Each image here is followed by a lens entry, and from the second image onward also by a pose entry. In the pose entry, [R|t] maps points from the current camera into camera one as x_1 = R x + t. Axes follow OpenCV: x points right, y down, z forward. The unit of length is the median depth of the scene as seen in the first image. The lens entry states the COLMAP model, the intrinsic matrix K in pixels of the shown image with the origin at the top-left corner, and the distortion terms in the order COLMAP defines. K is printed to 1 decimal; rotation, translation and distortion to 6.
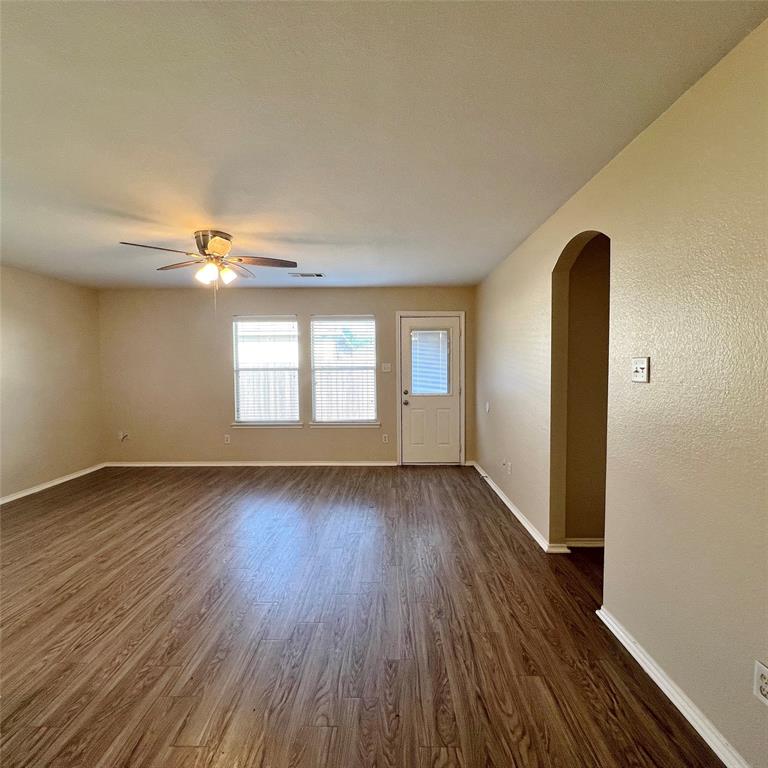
lens RADIAL K [[409.3, 0, 384.0], [0, 409.3, 384.0], [0, 0, 1]] dist [0.005443, 0.000497]
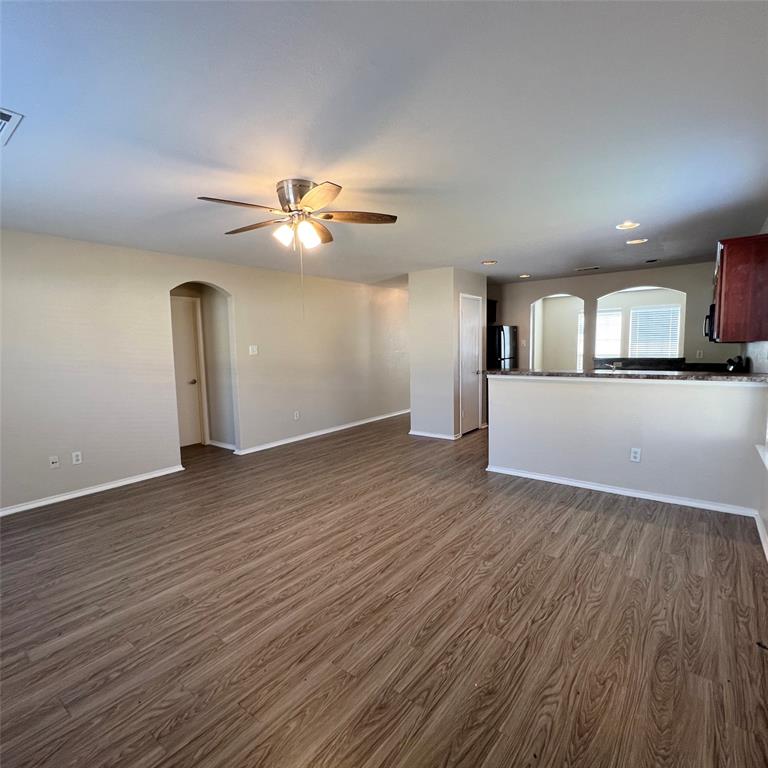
lens RADIAL K [[408.3, 0, 384.0], [0, 408.3, 384.0], [0, 0, 1]] dist [-0.004491, 0.001414]
pose [[-0.799346, -0.034806, 0.599862, -1.133890], [0.053711, 0.990185, 0.129027, -0.070211], [-0.598465, 0.135356, -0.789632, 1.720640]]
